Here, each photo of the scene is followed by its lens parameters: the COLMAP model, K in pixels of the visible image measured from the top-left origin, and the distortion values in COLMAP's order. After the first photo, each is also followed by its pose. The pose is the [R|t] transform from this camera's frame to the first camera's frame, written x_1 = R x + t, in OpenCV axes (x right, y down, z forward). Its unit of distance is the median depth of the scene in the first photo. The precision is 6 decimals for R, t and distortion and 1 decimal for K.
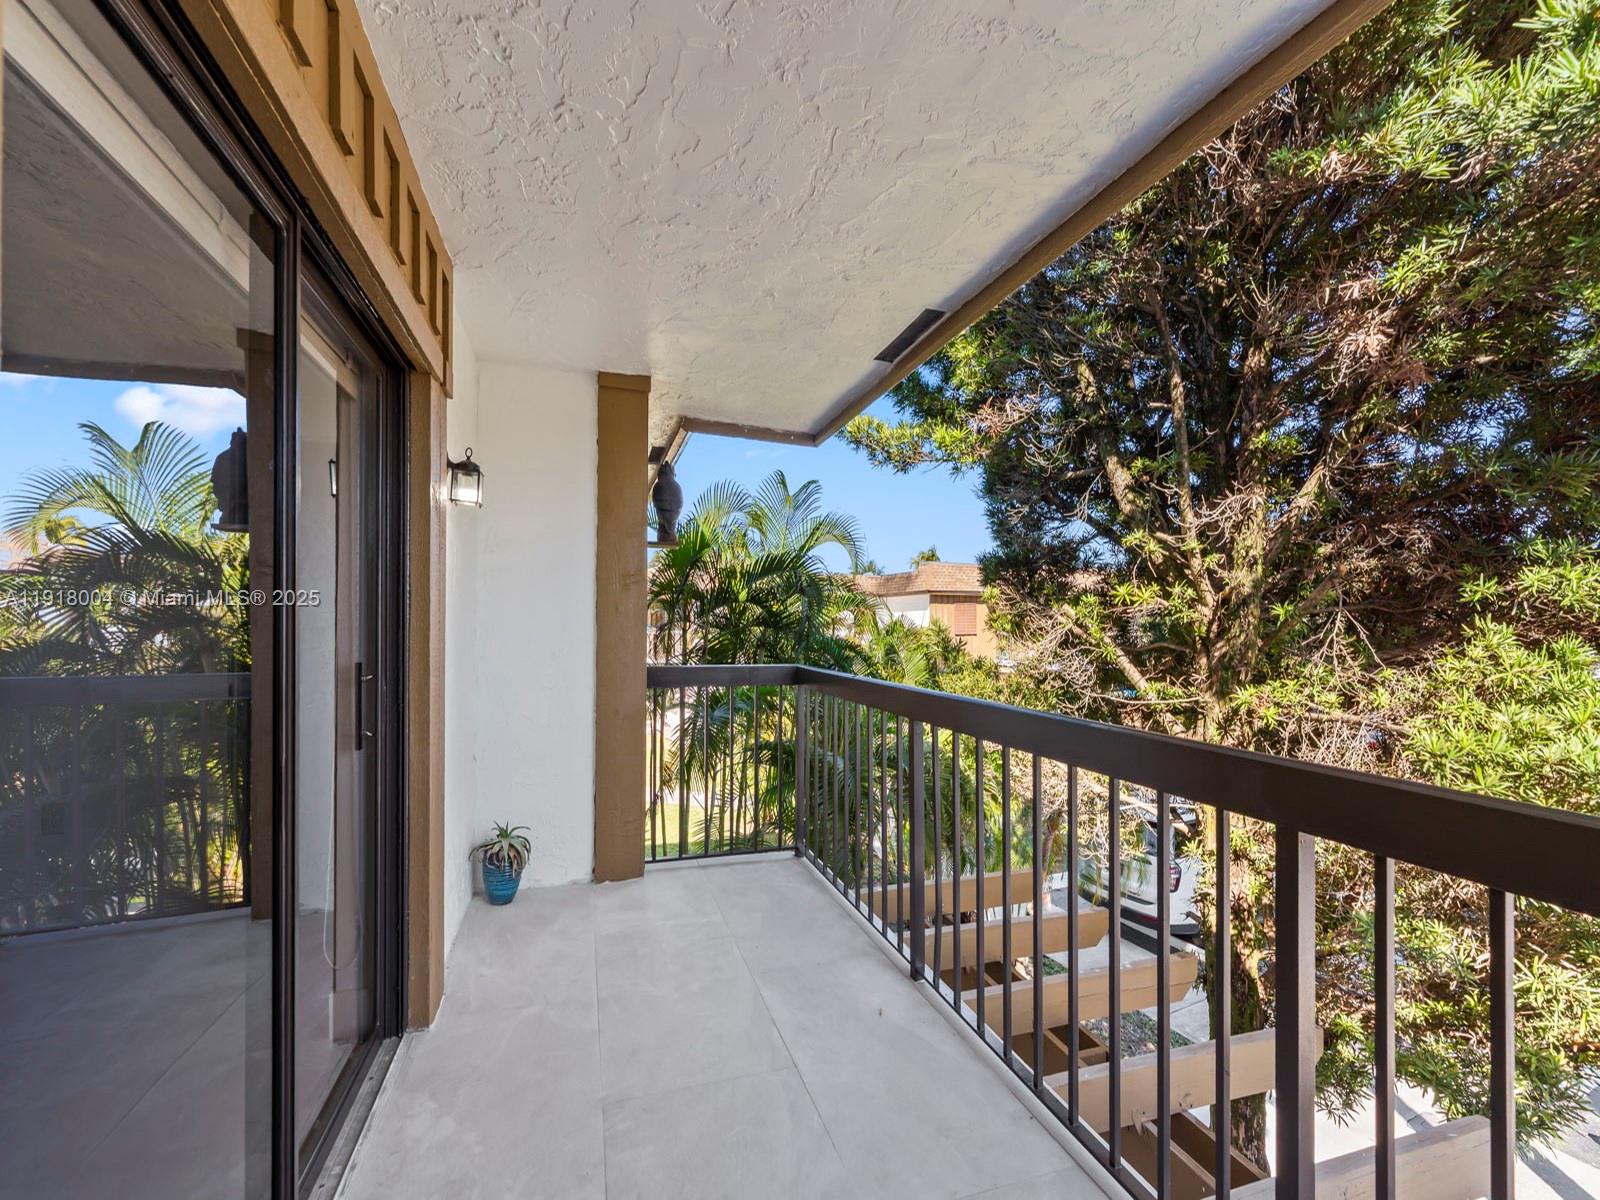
lens RADIAL K [[650.8, 0, 807.7], [0, 650.8, 605.0], [0, 0, 1]] dist [0.002364, -0.000797]
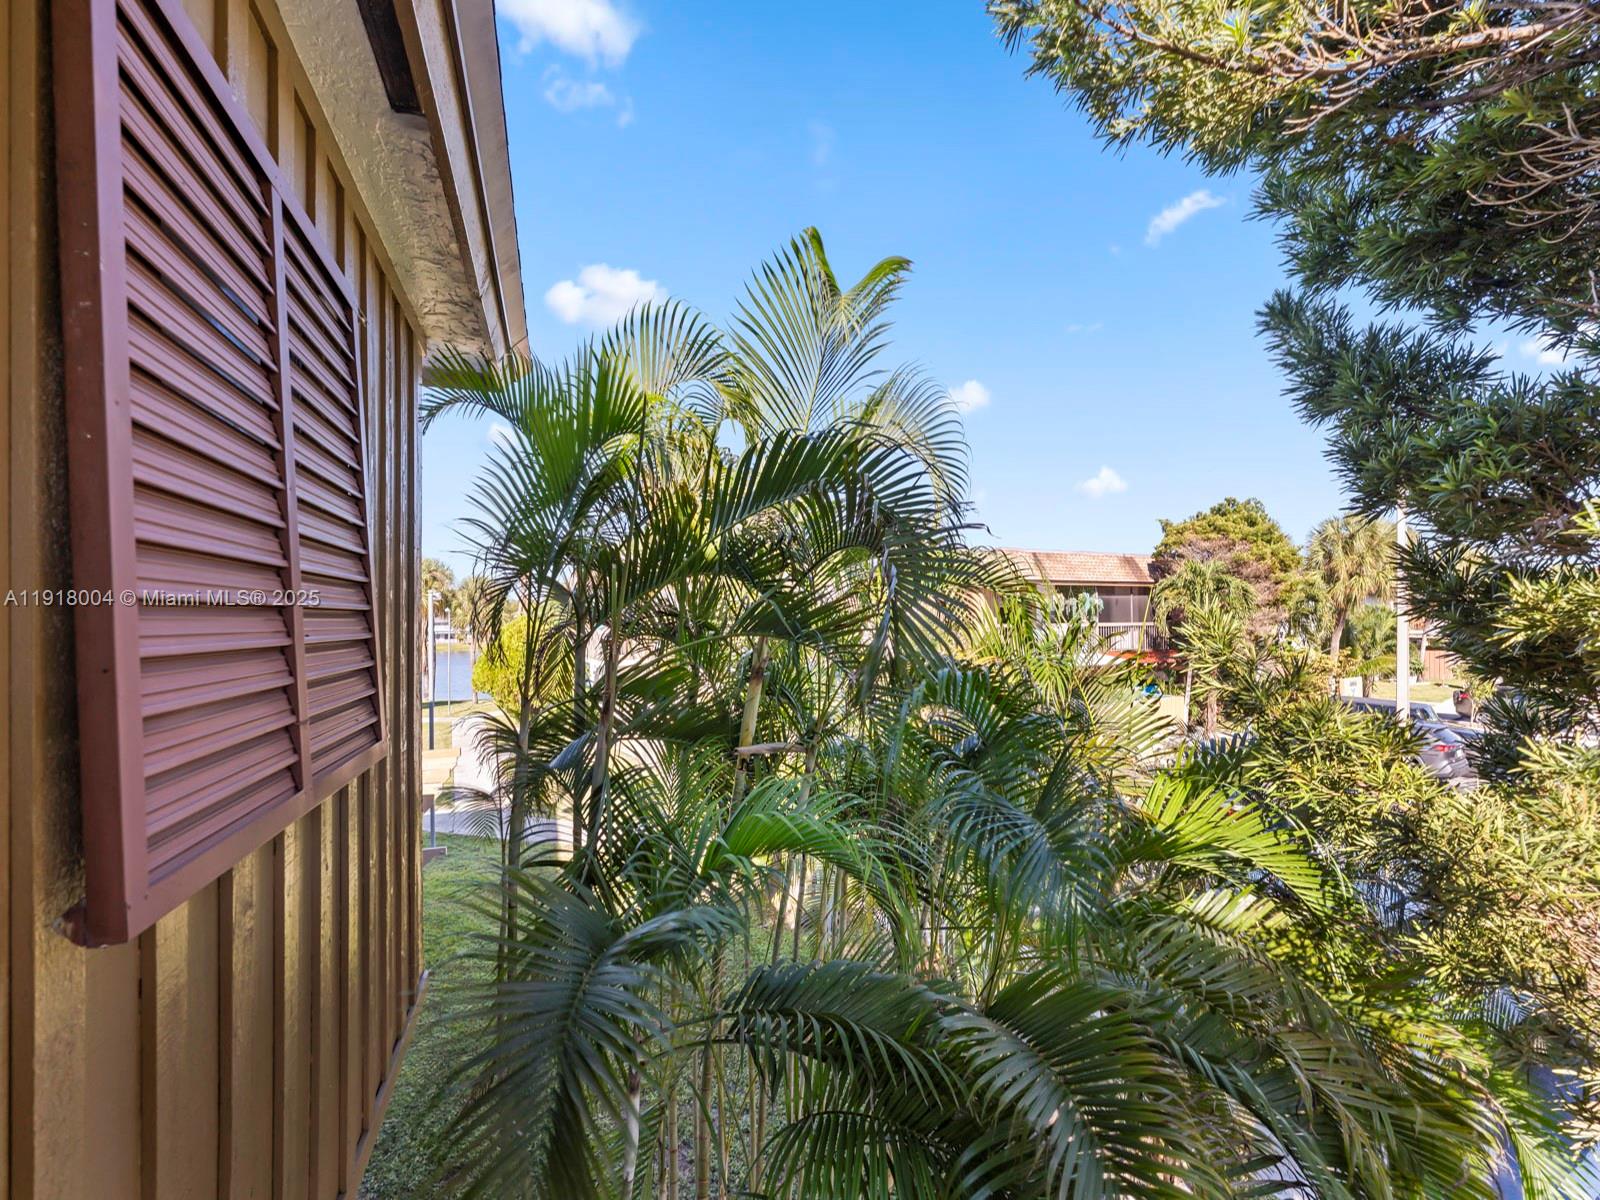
lens RADIAL K [[650.8, 0, 801.1], [0, 650.8, 599.8], [0, 0, 1]] dist [0.002364, -0.000797]
pose [[0.998637, -0.023879, 0.046413, -0.125333], [0.023880, 0.999715, 0.000537, 0.026384], [-0.046412, 0.000572, 0.998922, 1.150618]]
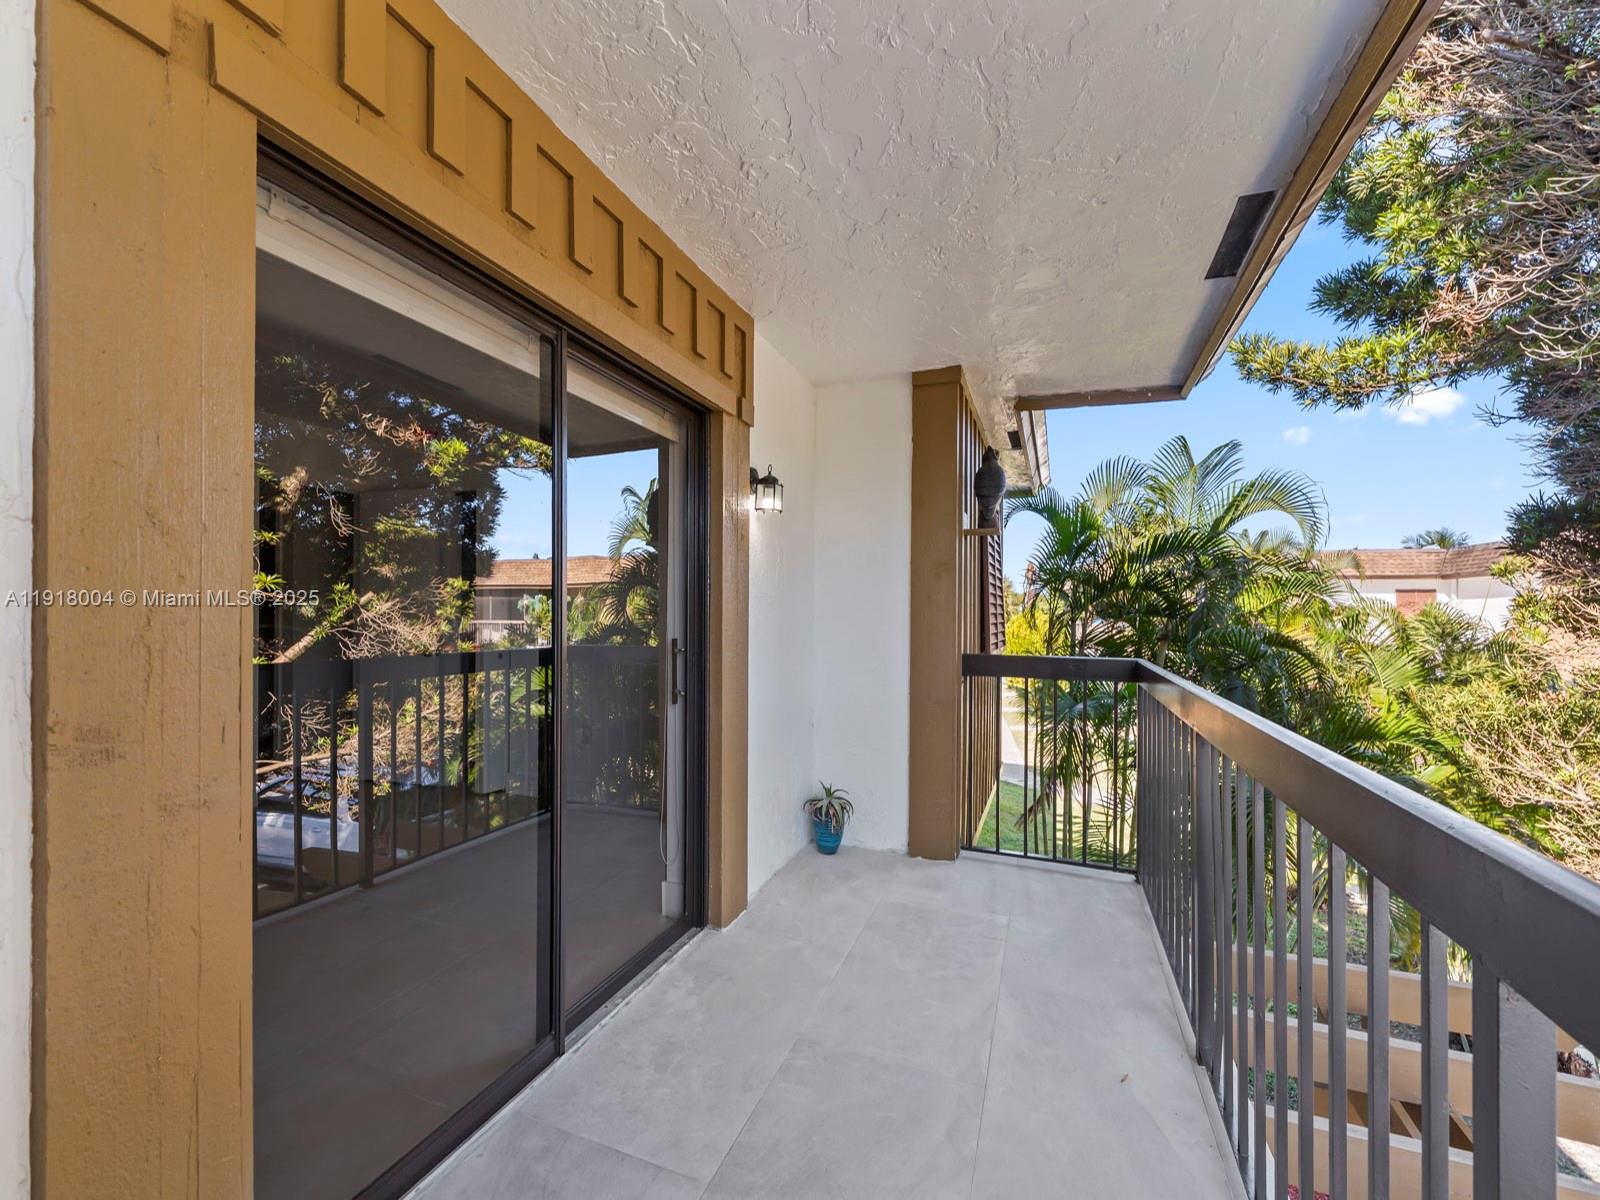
lens RADIAL K [[650.8, 0, 816.1], [0, 650.8, 596.3], [0, 0, 1]] dist [0.002364, -0.000797]
pose [[0.788525, -0.016149, -0.614791, 0.194750], [0.016144, 0.999854, -0.005558, 0.007469], [0.614791, -0.005543, 0.788670, 0.068331]]
